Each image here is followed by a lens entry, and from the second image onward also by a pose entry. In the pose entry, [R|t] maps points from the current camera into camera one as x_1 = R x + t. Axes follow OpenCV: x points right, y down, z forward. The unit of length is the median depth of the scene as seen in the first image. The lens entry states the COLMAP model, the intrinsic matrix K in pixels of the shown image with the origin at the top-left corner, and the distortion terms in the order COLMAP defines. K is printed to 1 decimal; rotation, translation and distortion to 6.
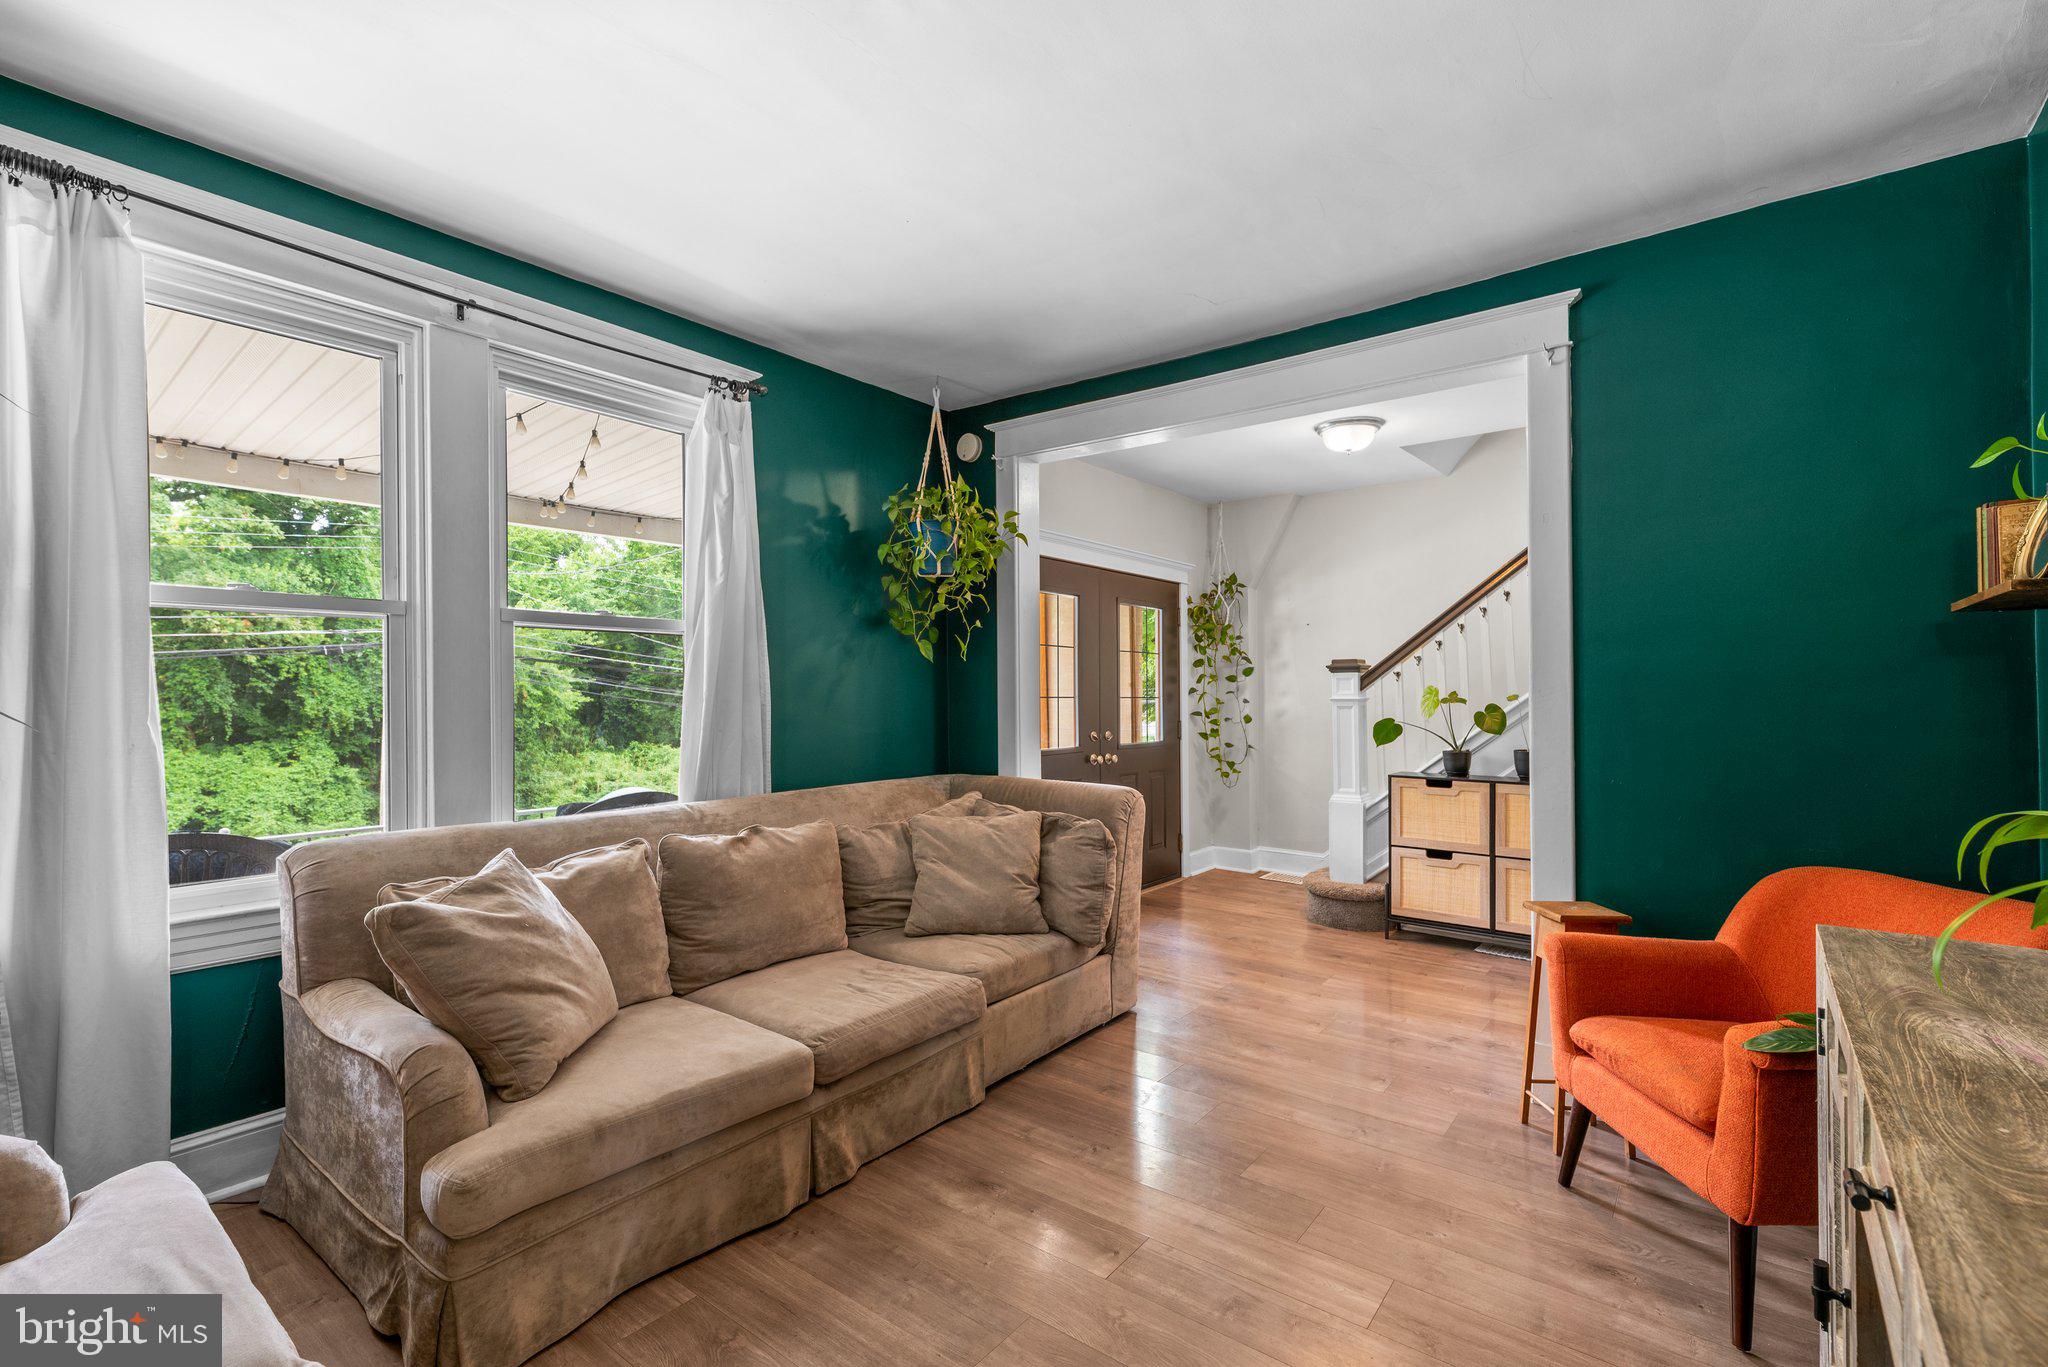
lens RADIAL K [[917.4, 0, 1024.0], [0, 917.4, 683.5], [0, 0, 1]] dist [-0.001167, -0.000666]
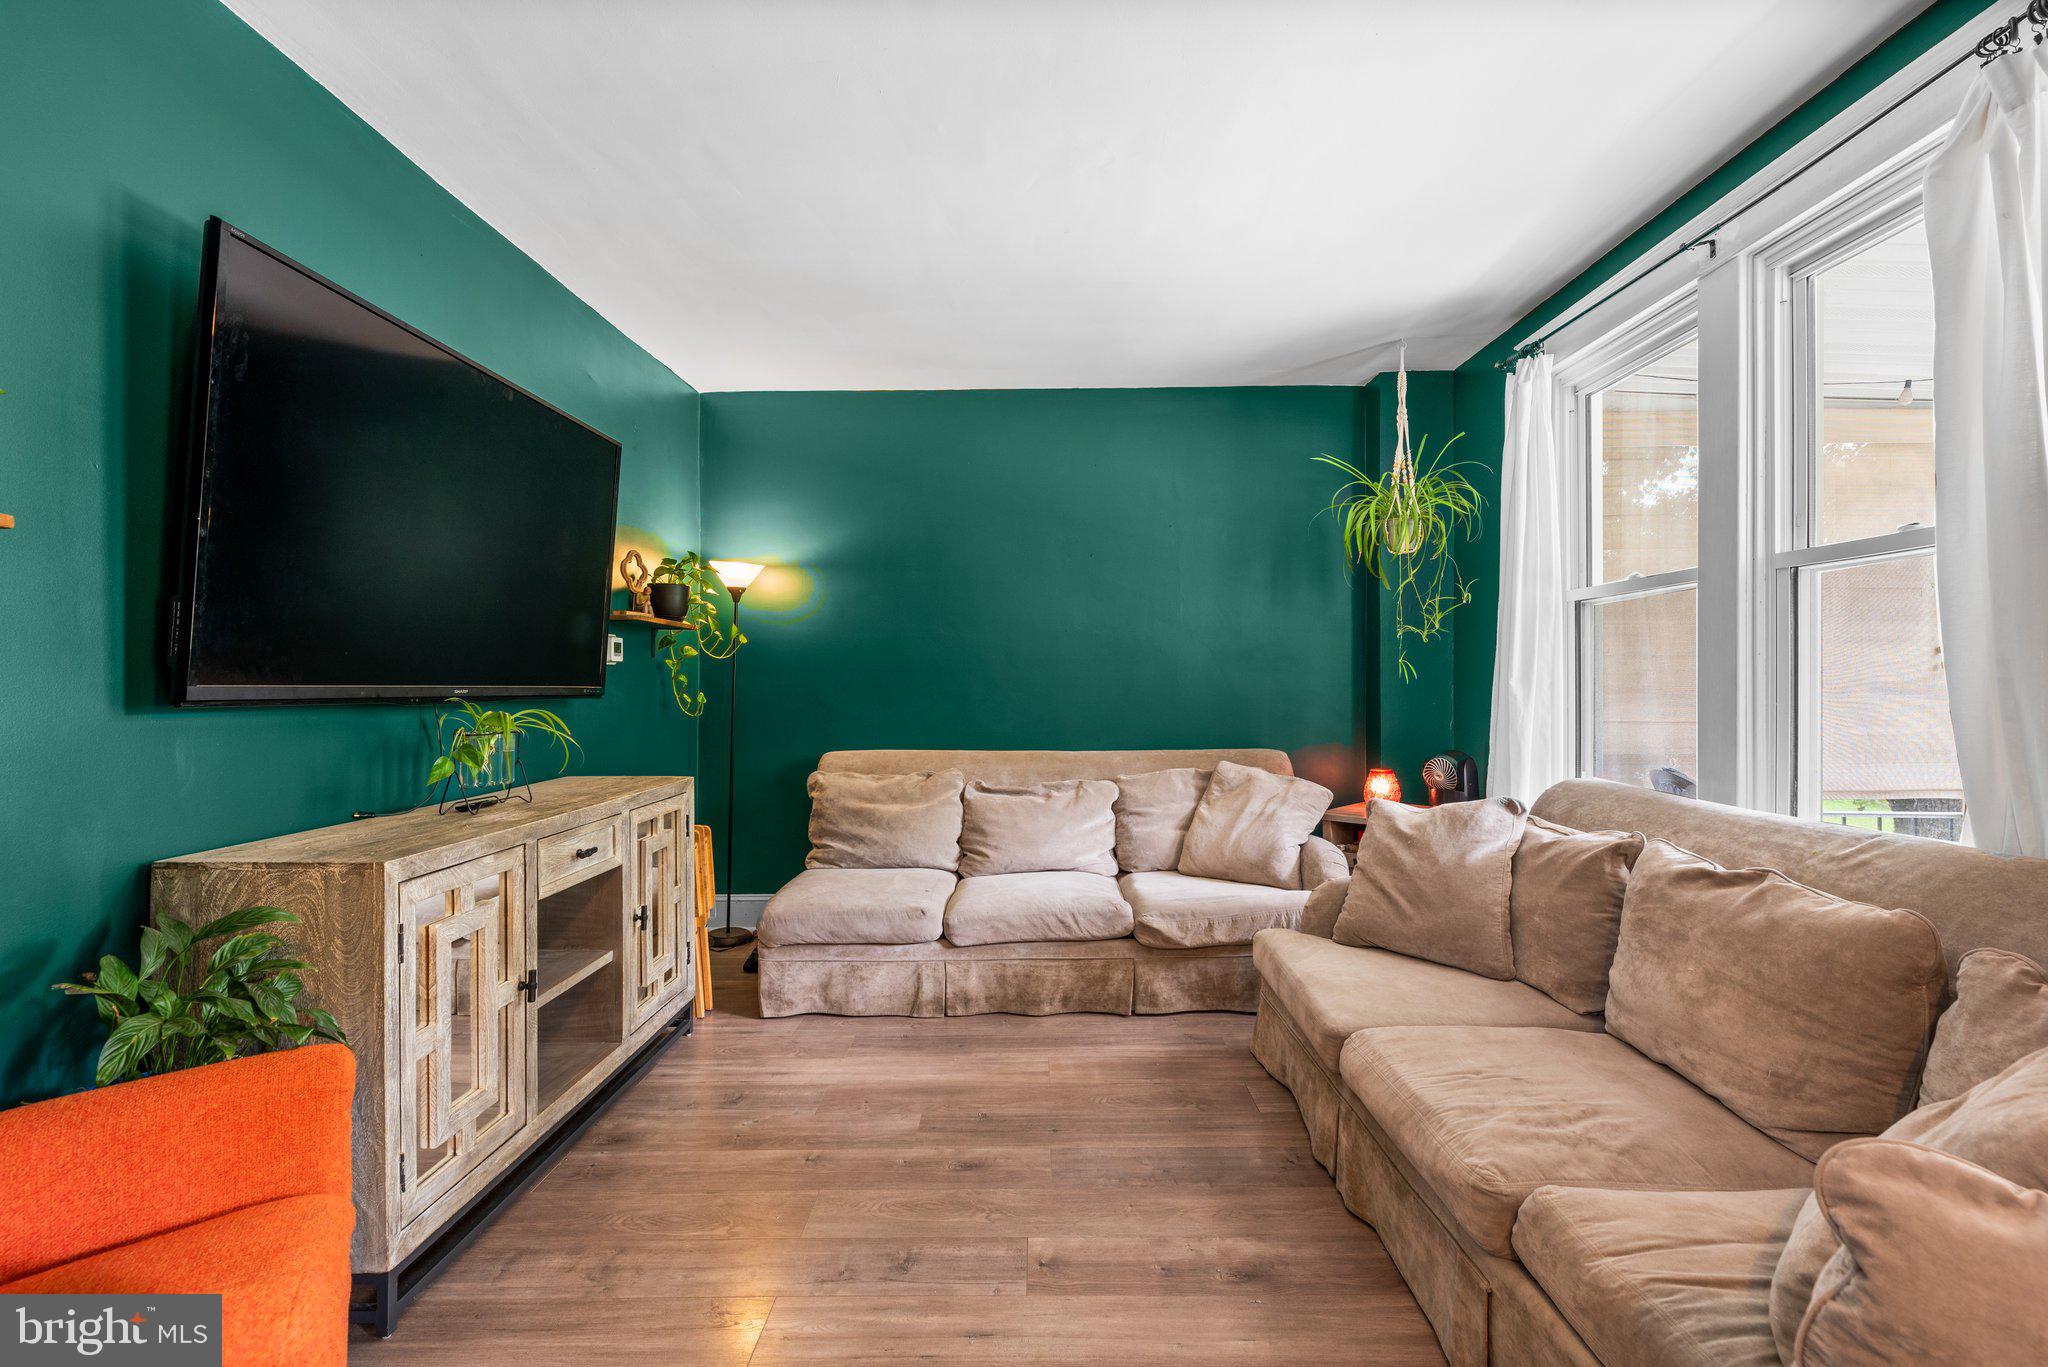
lens RADIAL K [[917.4, 0, 1024.0], [0, 917.4, 683.5], [0, 0, 1]] dist [-0.001167, -0.000666]
pose [[-0.799678, 0.007621, -0.600380, 0.604162], [0.009744, 0.999952, -0.000286, 0.035643], [0.600349, -0.006079, -0.799715, 1.577435]]
